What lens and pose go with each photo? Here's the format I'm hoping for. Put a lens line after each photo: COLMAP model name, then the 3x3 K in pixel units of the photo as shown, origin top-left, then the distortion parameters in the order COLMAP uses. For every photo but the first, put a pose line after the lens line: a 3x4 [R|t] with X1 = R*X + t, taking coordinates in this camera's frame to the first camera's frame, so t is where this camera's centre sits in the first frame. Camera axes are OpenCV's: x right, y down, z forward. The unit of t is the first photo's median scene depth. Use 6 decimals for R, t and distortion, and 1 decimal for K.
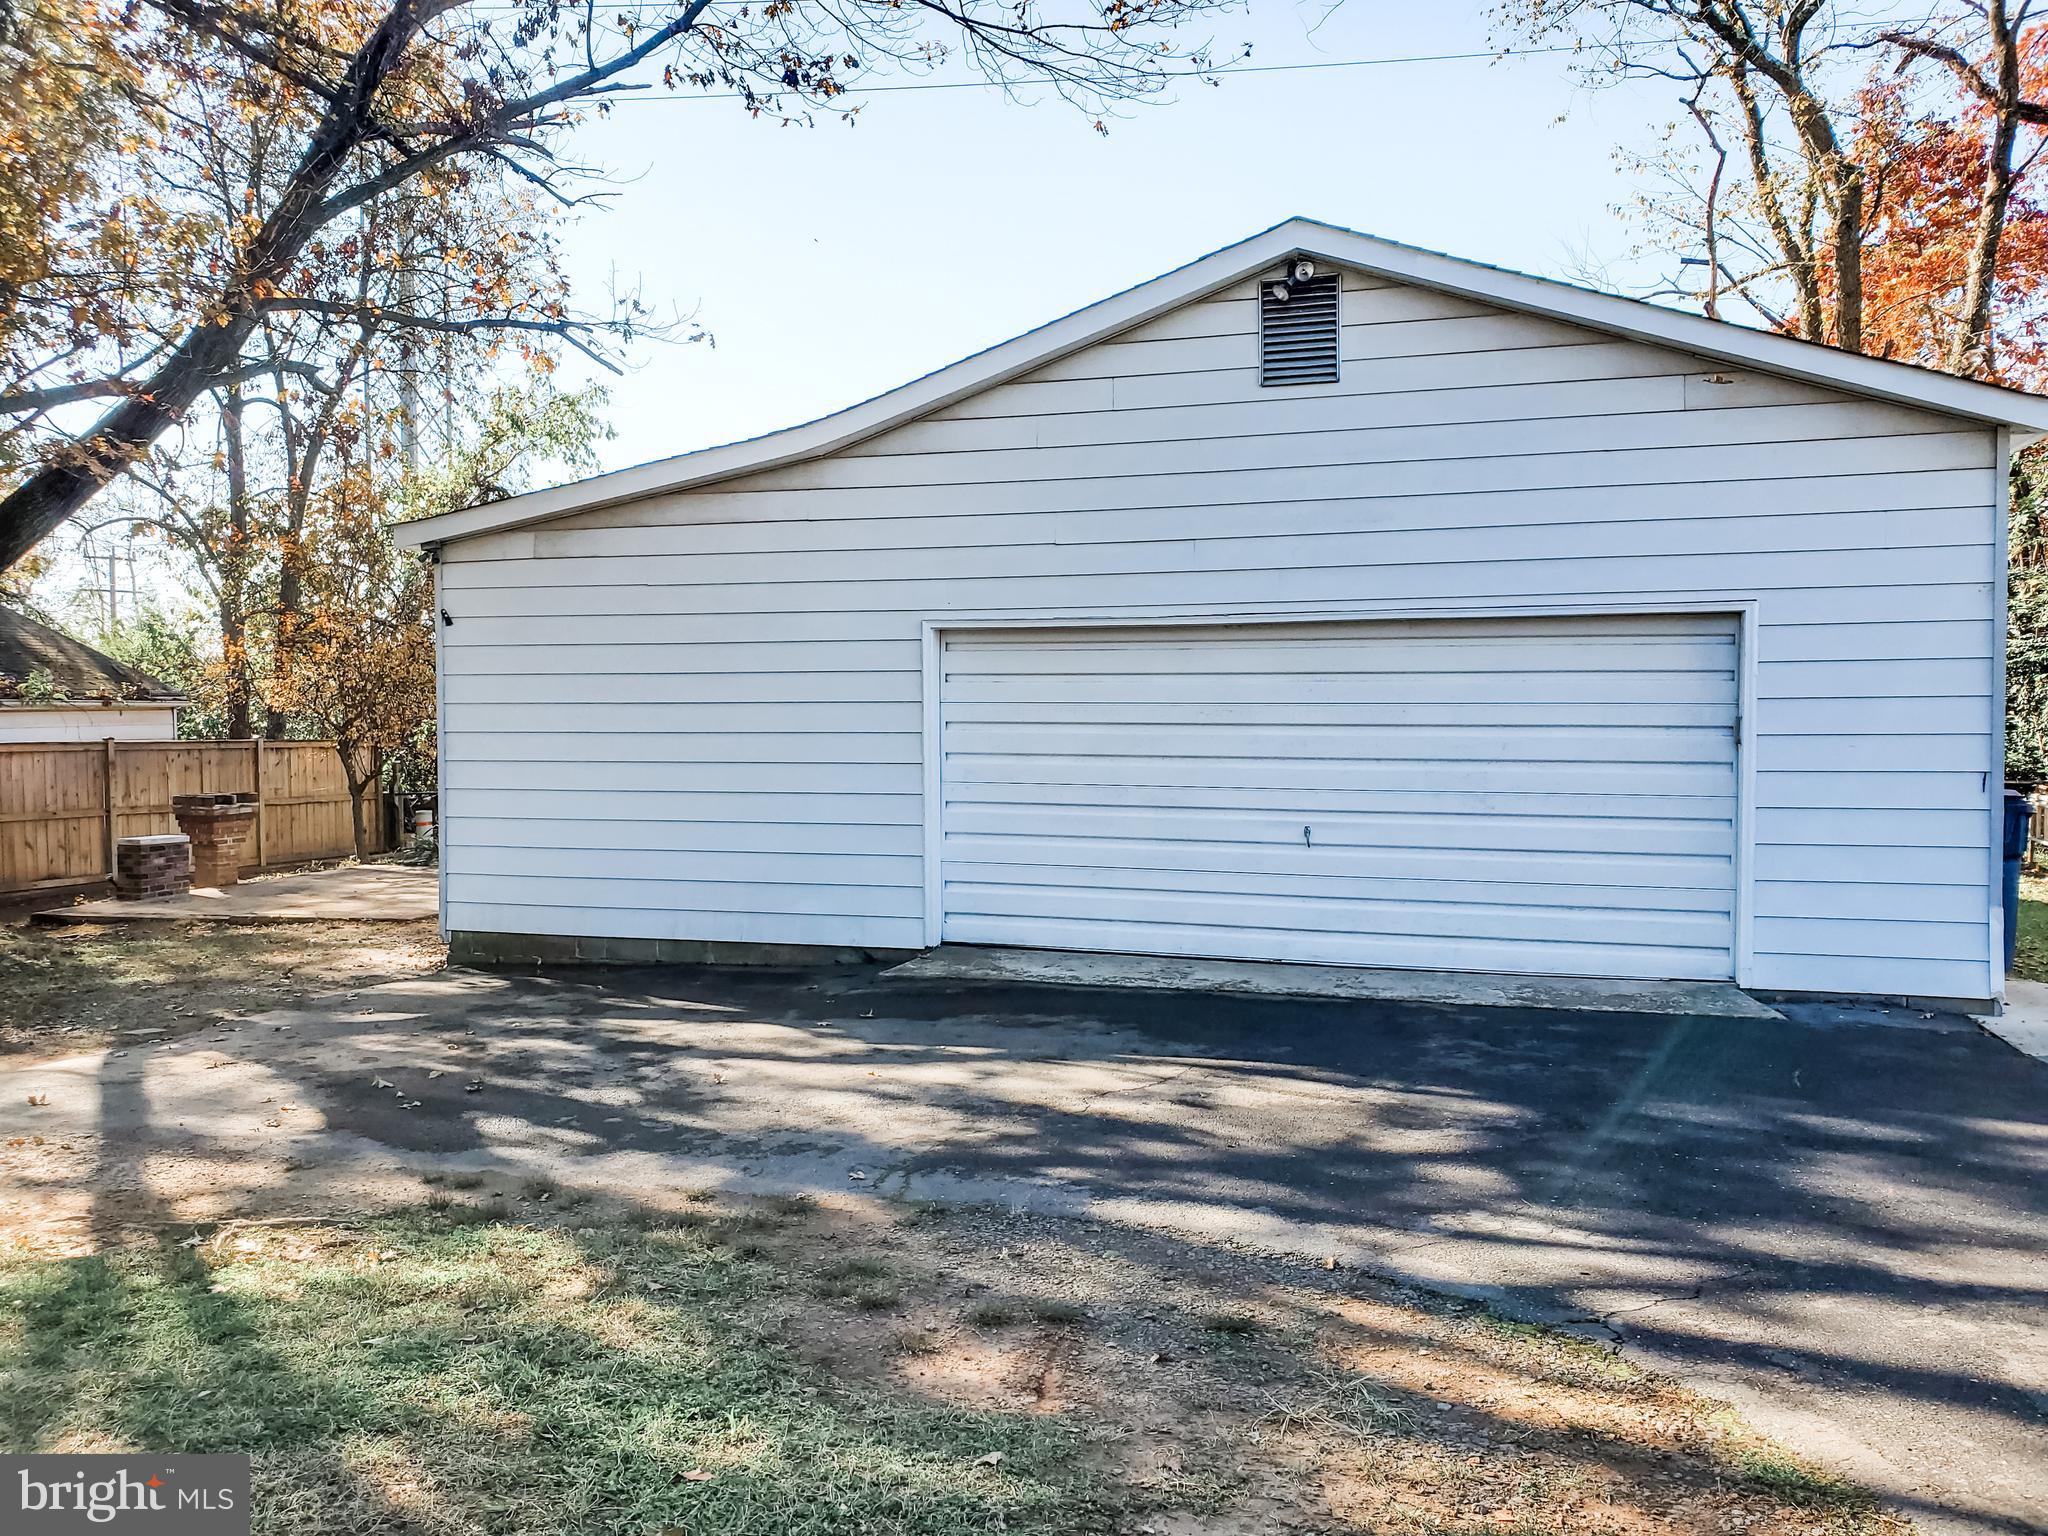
lens RADIAL K [[1625.2, 0, 1033.7], [0, 1625.2, 765.7], [0, 0, 1]] dist [0.062674, -0.094622]
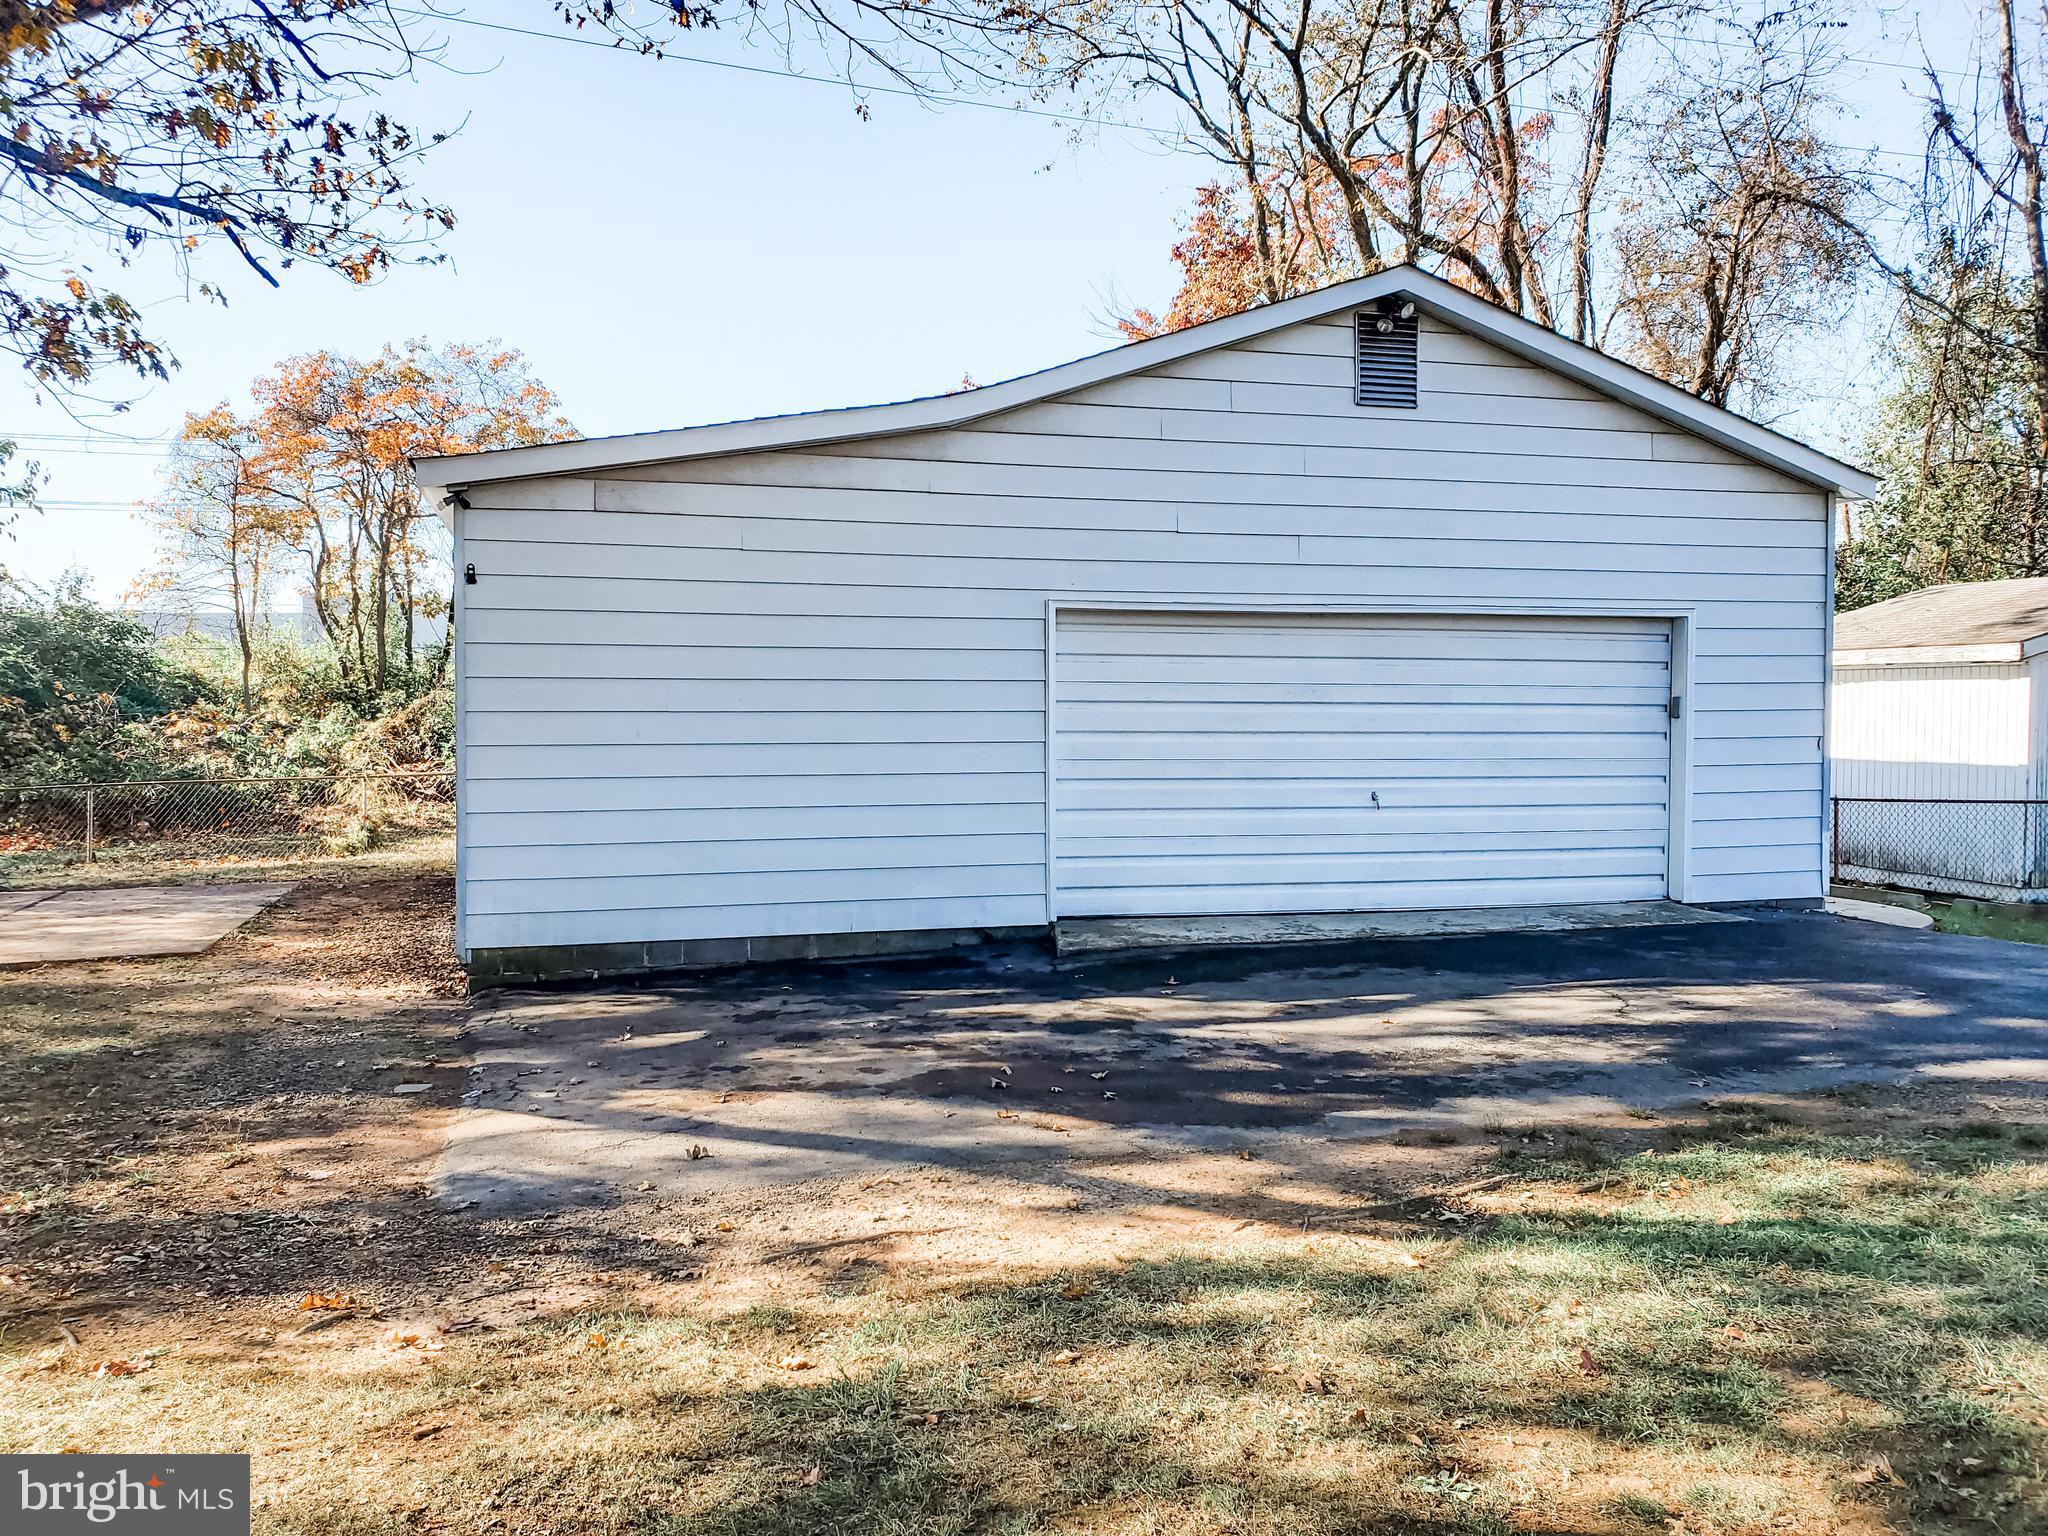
lens RADIAL K [[1625.2, 0, 1030.6], [0, 1625.2, 763.8], [0, 0, 1]] dist [0.062674, -0.094622]
pose [[0.841953, -0.017416, 0.539270, -0.666395], [0.014828, 0.999848, 0.009141, 0.003422], [-0.539347, 0.000300, 0.842084, 0.164380]]
